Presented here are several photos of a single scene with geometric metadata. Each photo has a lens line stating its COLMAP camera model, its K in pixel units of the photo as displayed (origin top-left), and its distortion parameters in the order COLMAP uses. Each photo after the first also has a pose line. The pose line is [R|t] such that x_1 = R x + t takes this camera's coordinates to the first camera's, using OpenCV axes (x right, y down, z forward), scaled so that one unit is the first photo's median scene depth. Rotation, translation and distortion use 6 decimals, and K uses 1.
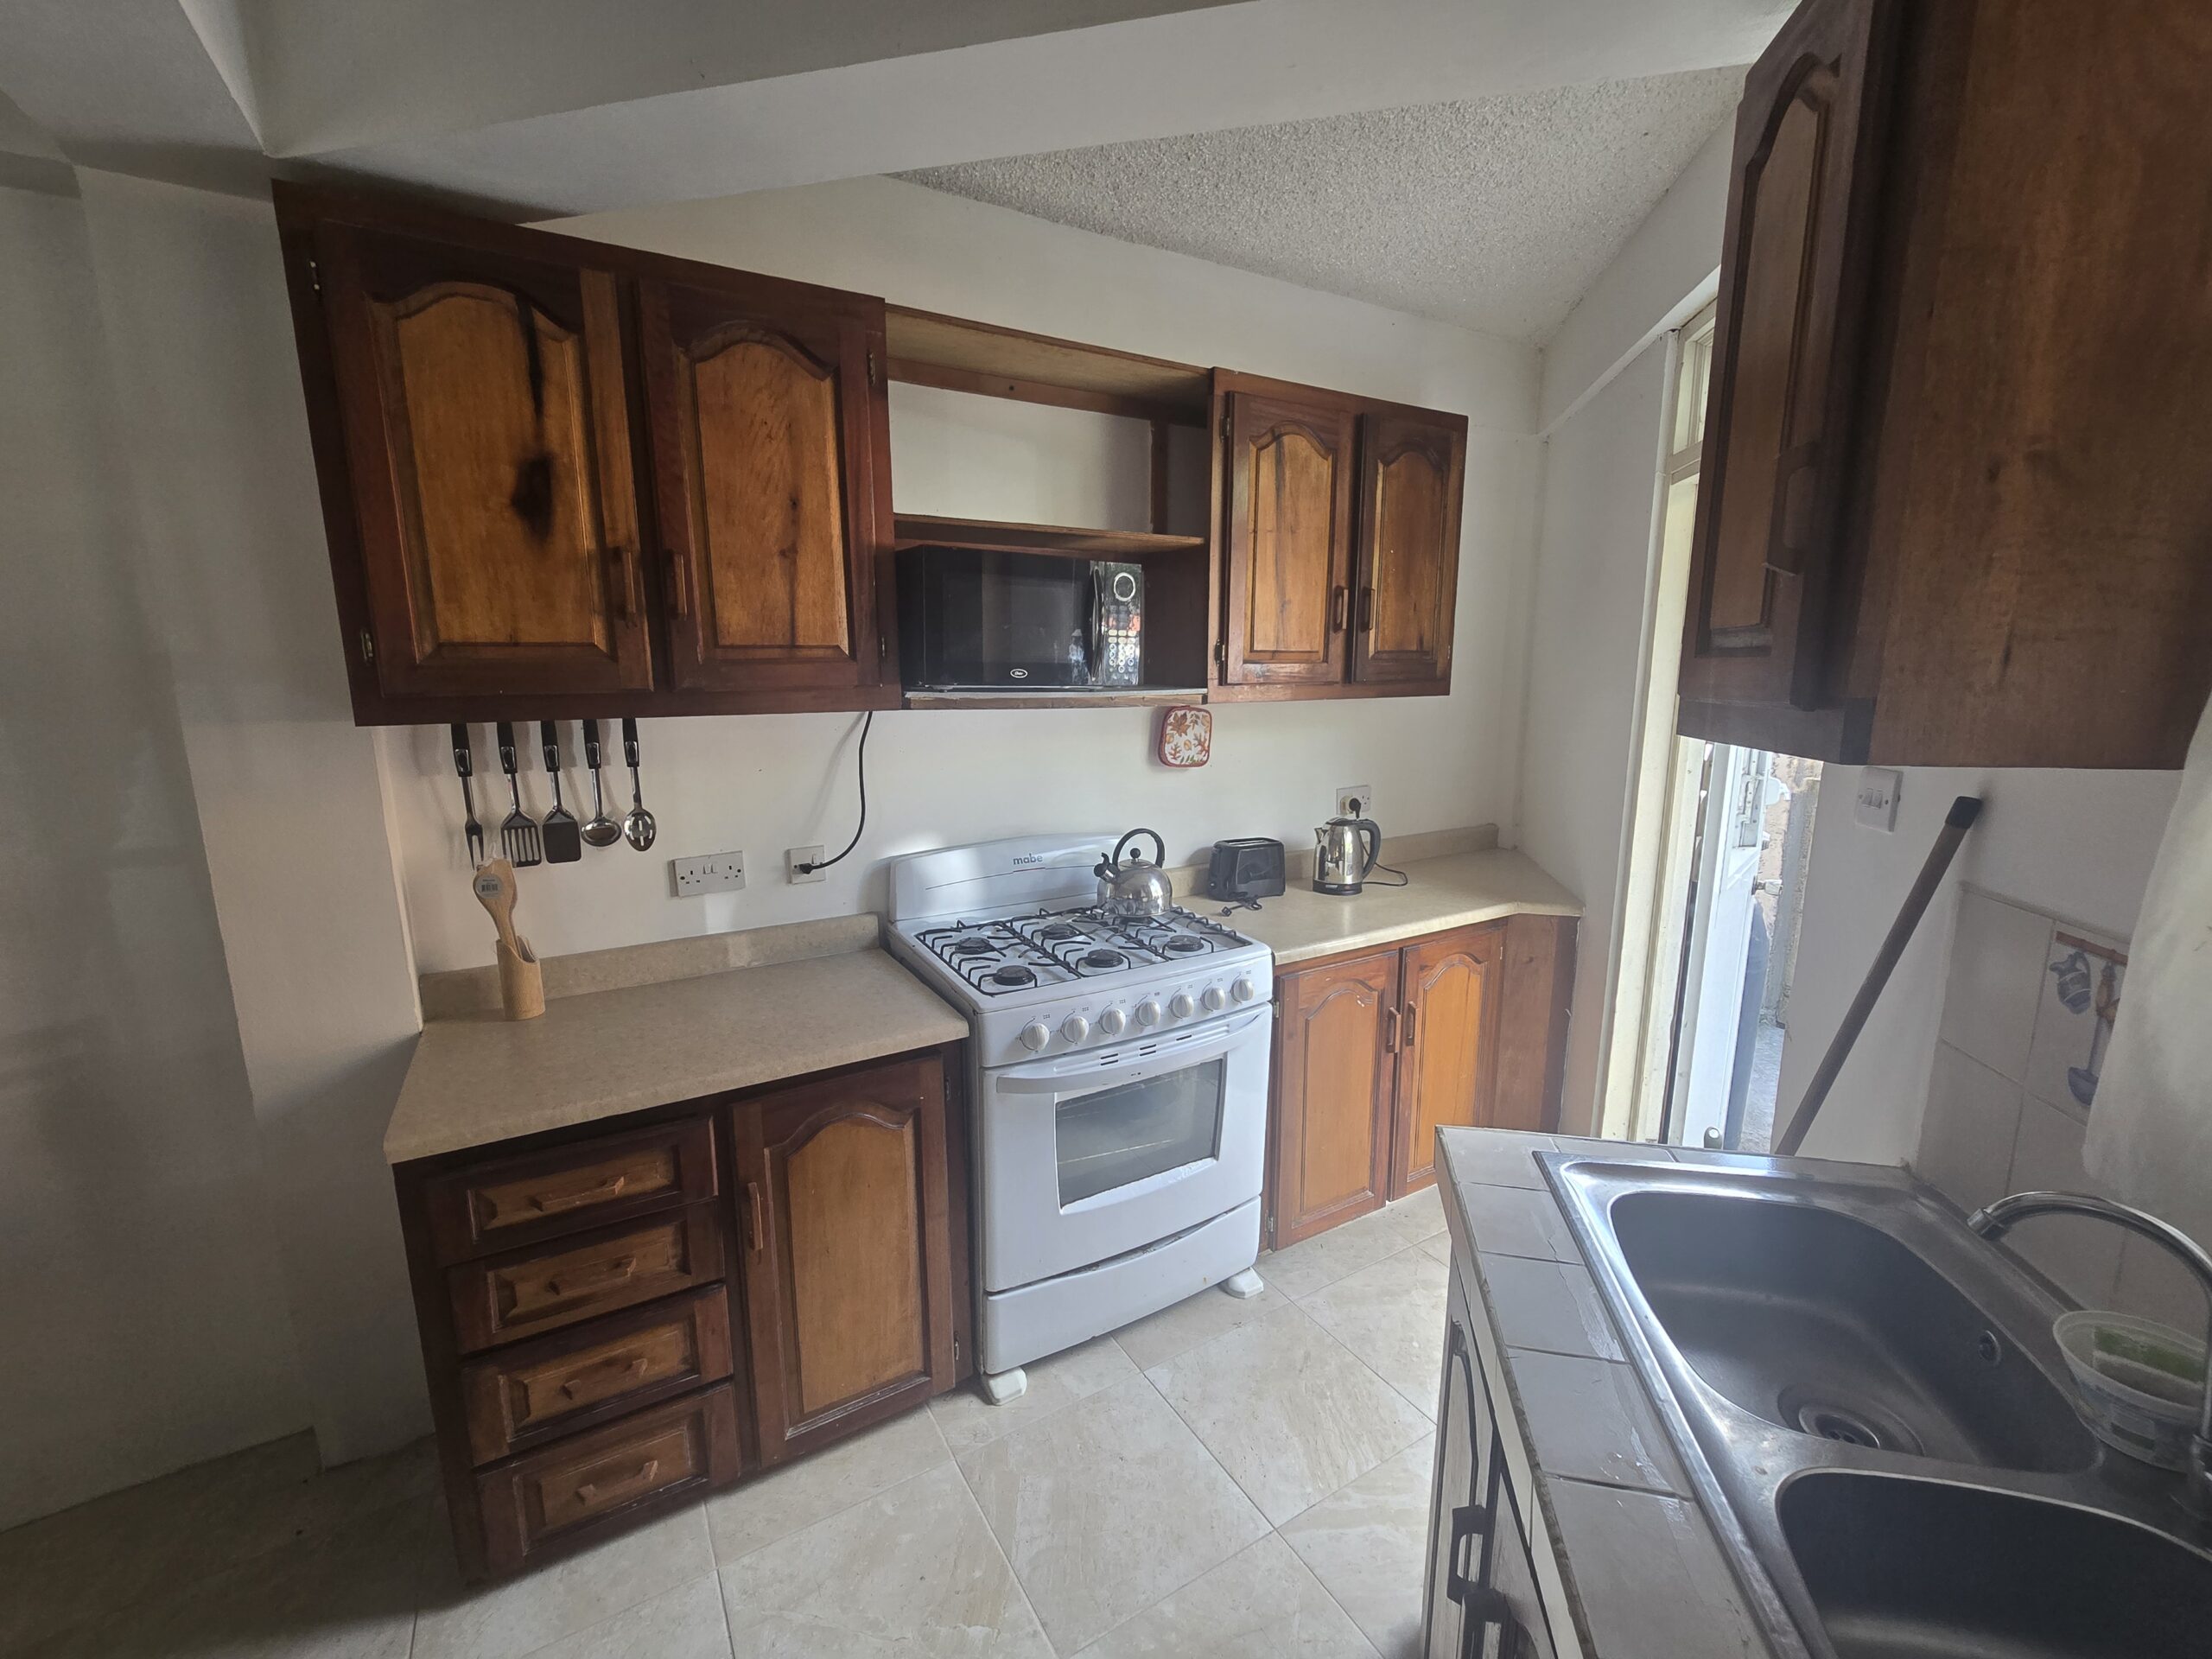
lens RADIAL K [[899.4, 0, 1094.5], [0, 899.4, 838.5], [0, 0, 1]] dist [0.000360, 0.000038]
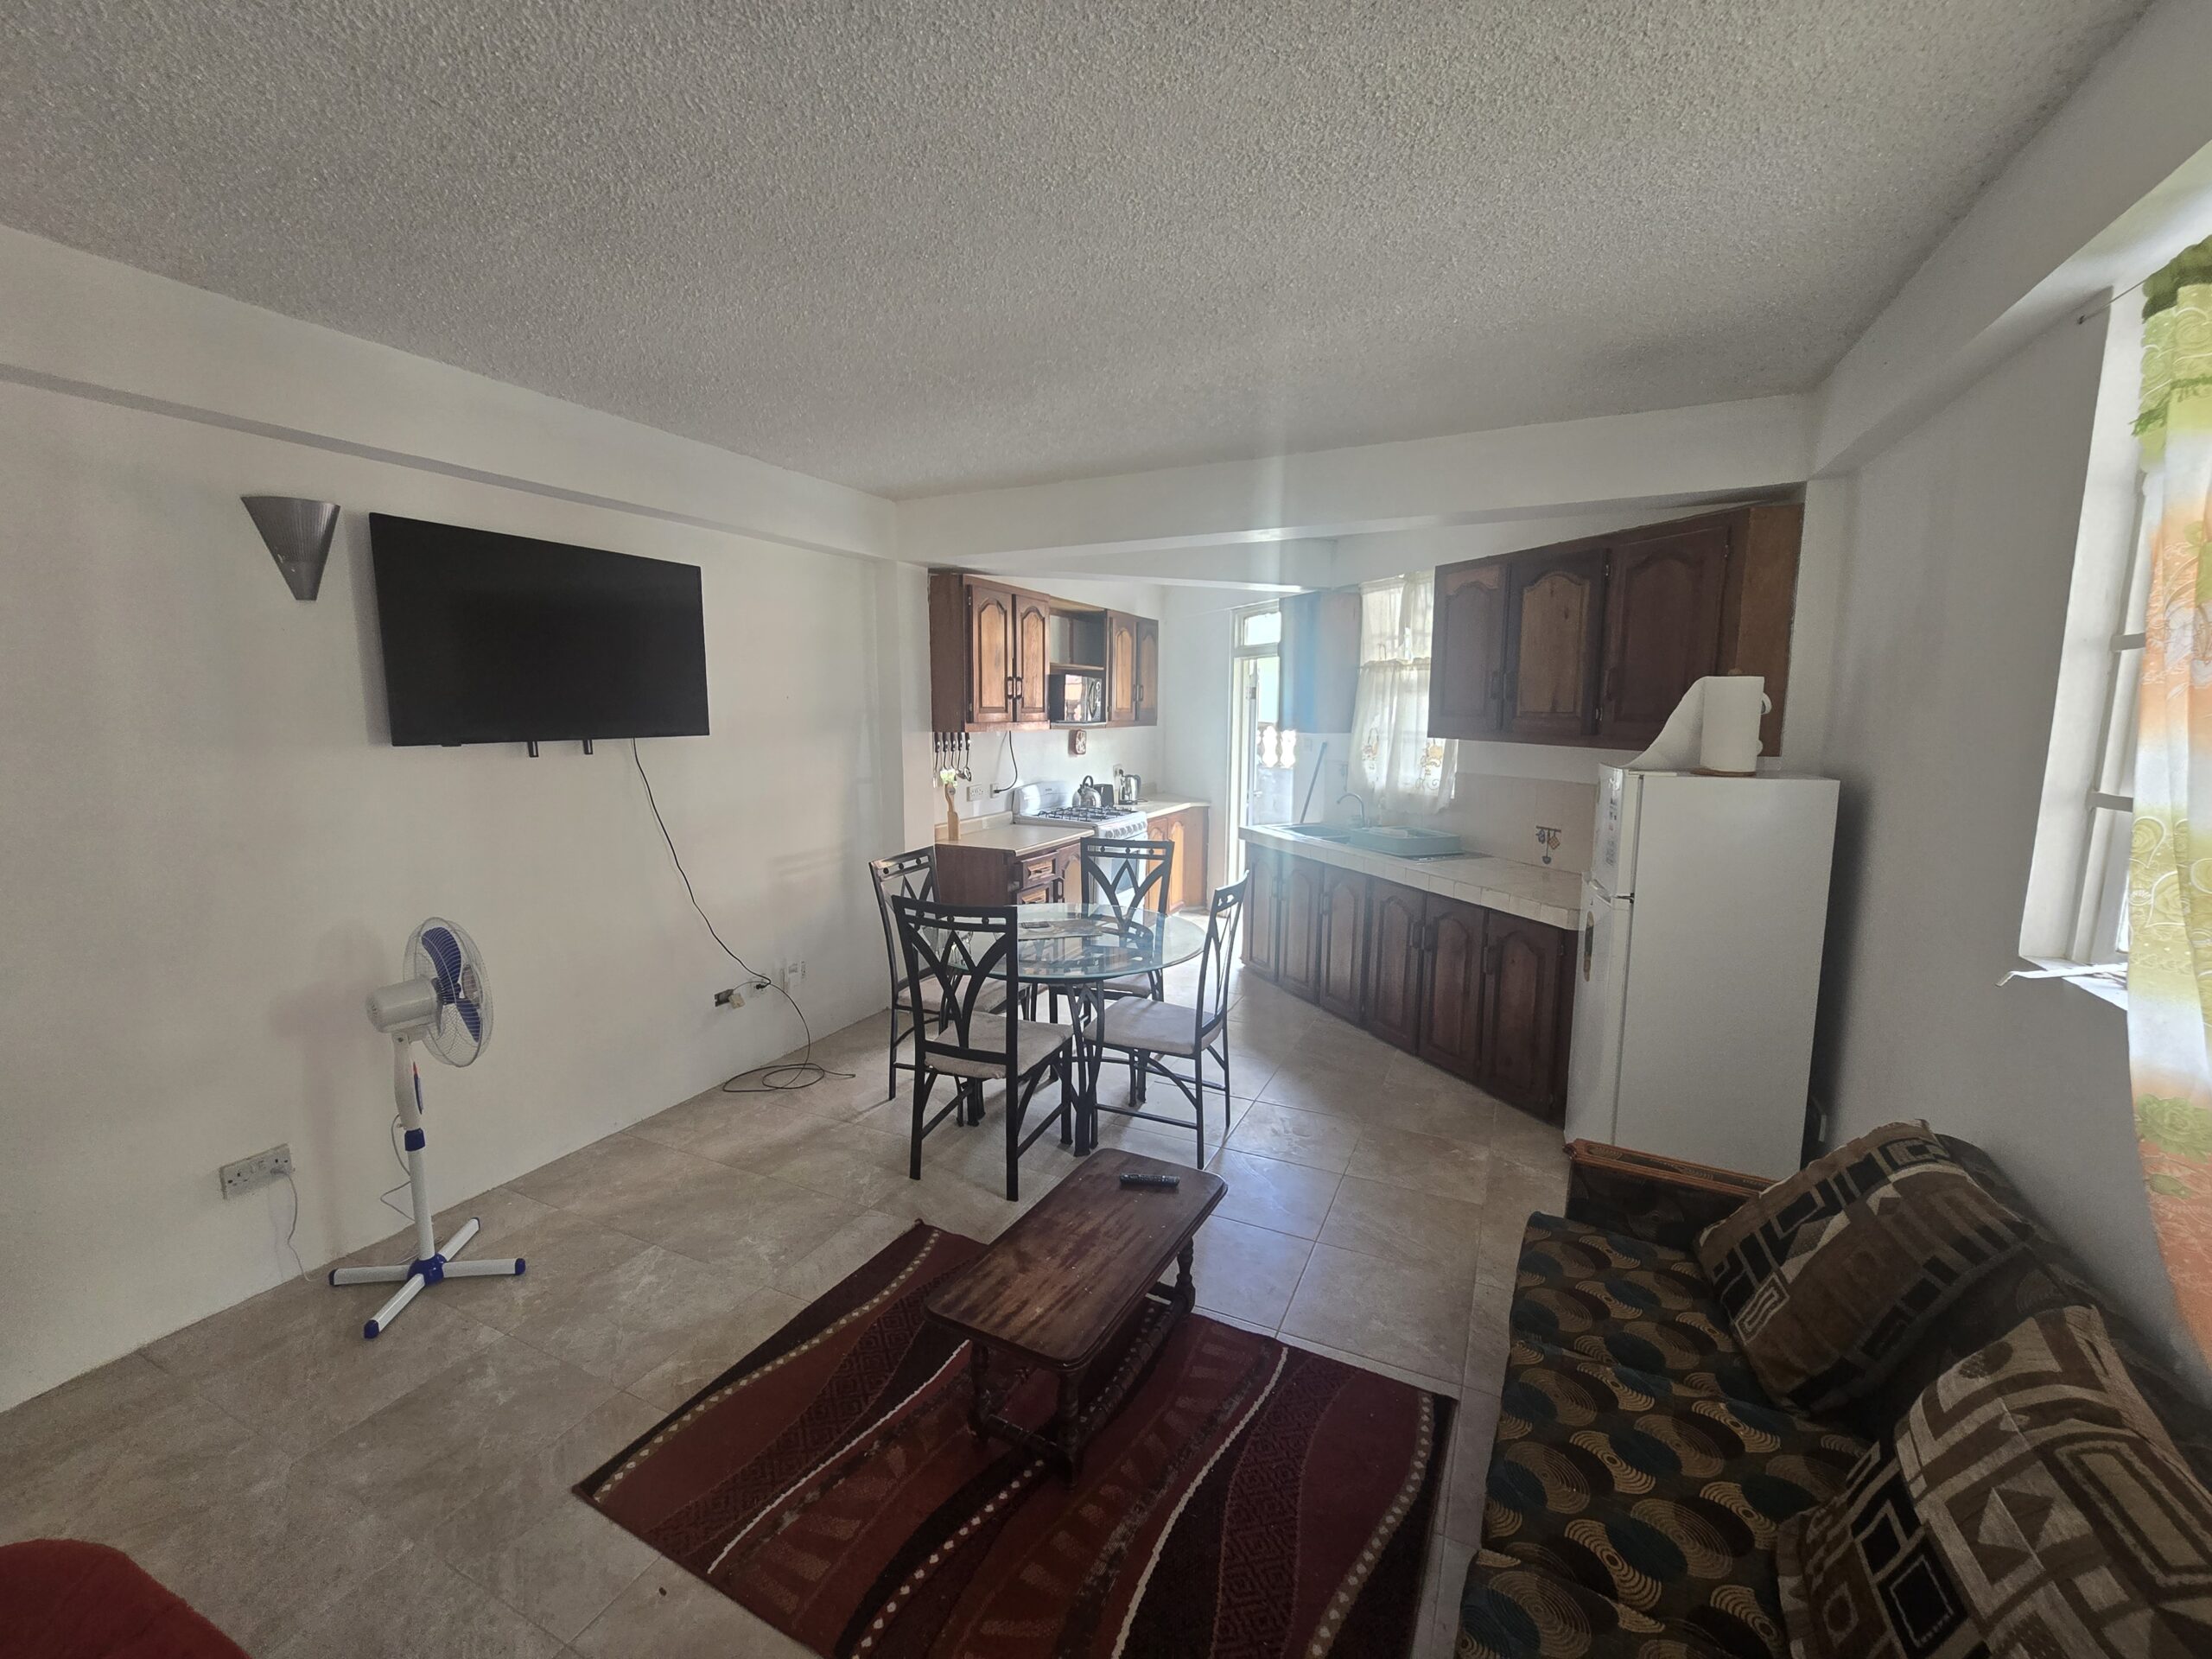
lens RADIAL K [[899.4, 0, 1111.1], [0, 899.4, 832.5], [0, 0, 1]] dist [0.000360, 0.000038]
pose [[0.816039, -0.061956, 0.574666, -1.417591], [0.087889, 0.995978, -0.017426, 0.206216], [-0.571275, 0.064727, 0.818202, -1.173456]]
